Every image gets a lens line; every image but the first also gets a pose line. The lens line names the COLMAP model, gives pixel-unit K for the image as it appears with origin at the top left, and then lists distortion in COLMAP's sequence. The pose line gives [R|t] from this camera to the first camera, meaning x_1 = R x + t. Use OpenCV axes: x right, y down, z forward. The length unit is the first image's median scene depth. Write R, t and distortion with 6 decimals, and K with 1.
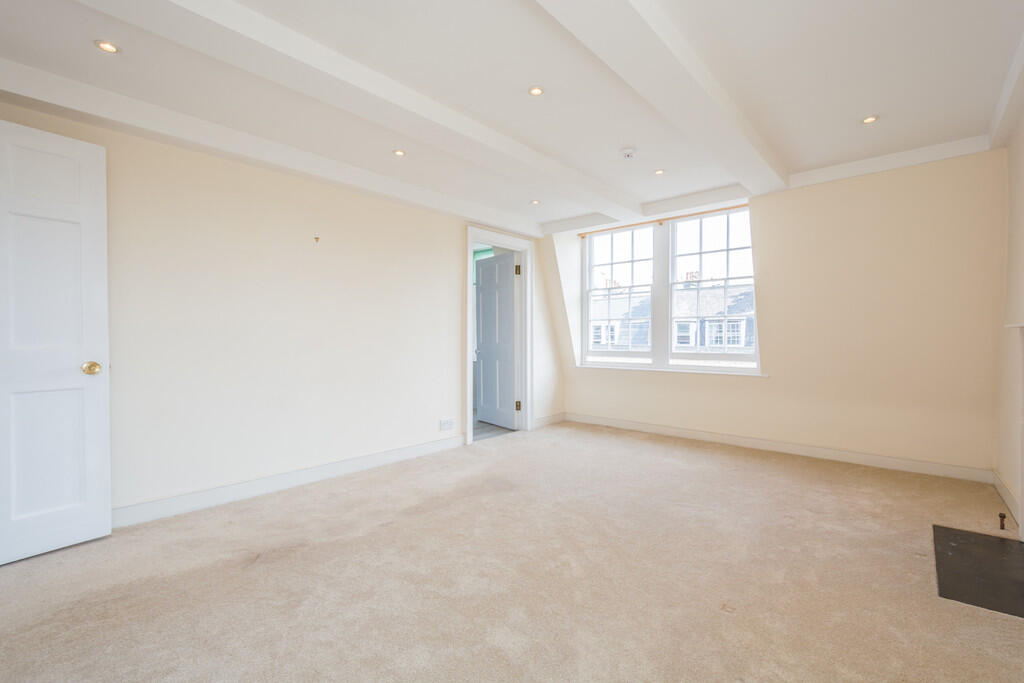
lens RADIAL K [[458.0, 0, 512.0], [0, 458.0, 341.5], [0, 0, 1]] dist [0.001066, 0.000077]
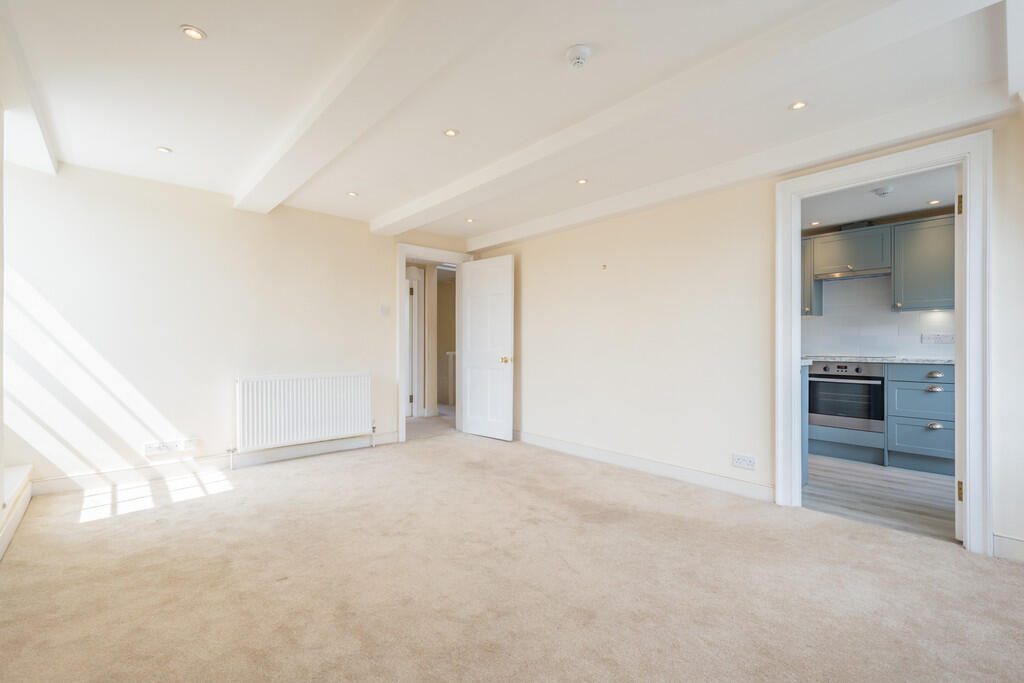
lens RADIAL K [[446.6, 0, 512.0], [0, 446.6, 341.5], [0, 0, 1]] dist [0.001165, 0.000178]
pose [[-0.129151, -0.013650, -0.991531, 1.124235], [-0.013400, 0.999838, -0.012019, -0.002229], [0.991534, 0.011734, -0.129313, 1.280491]]
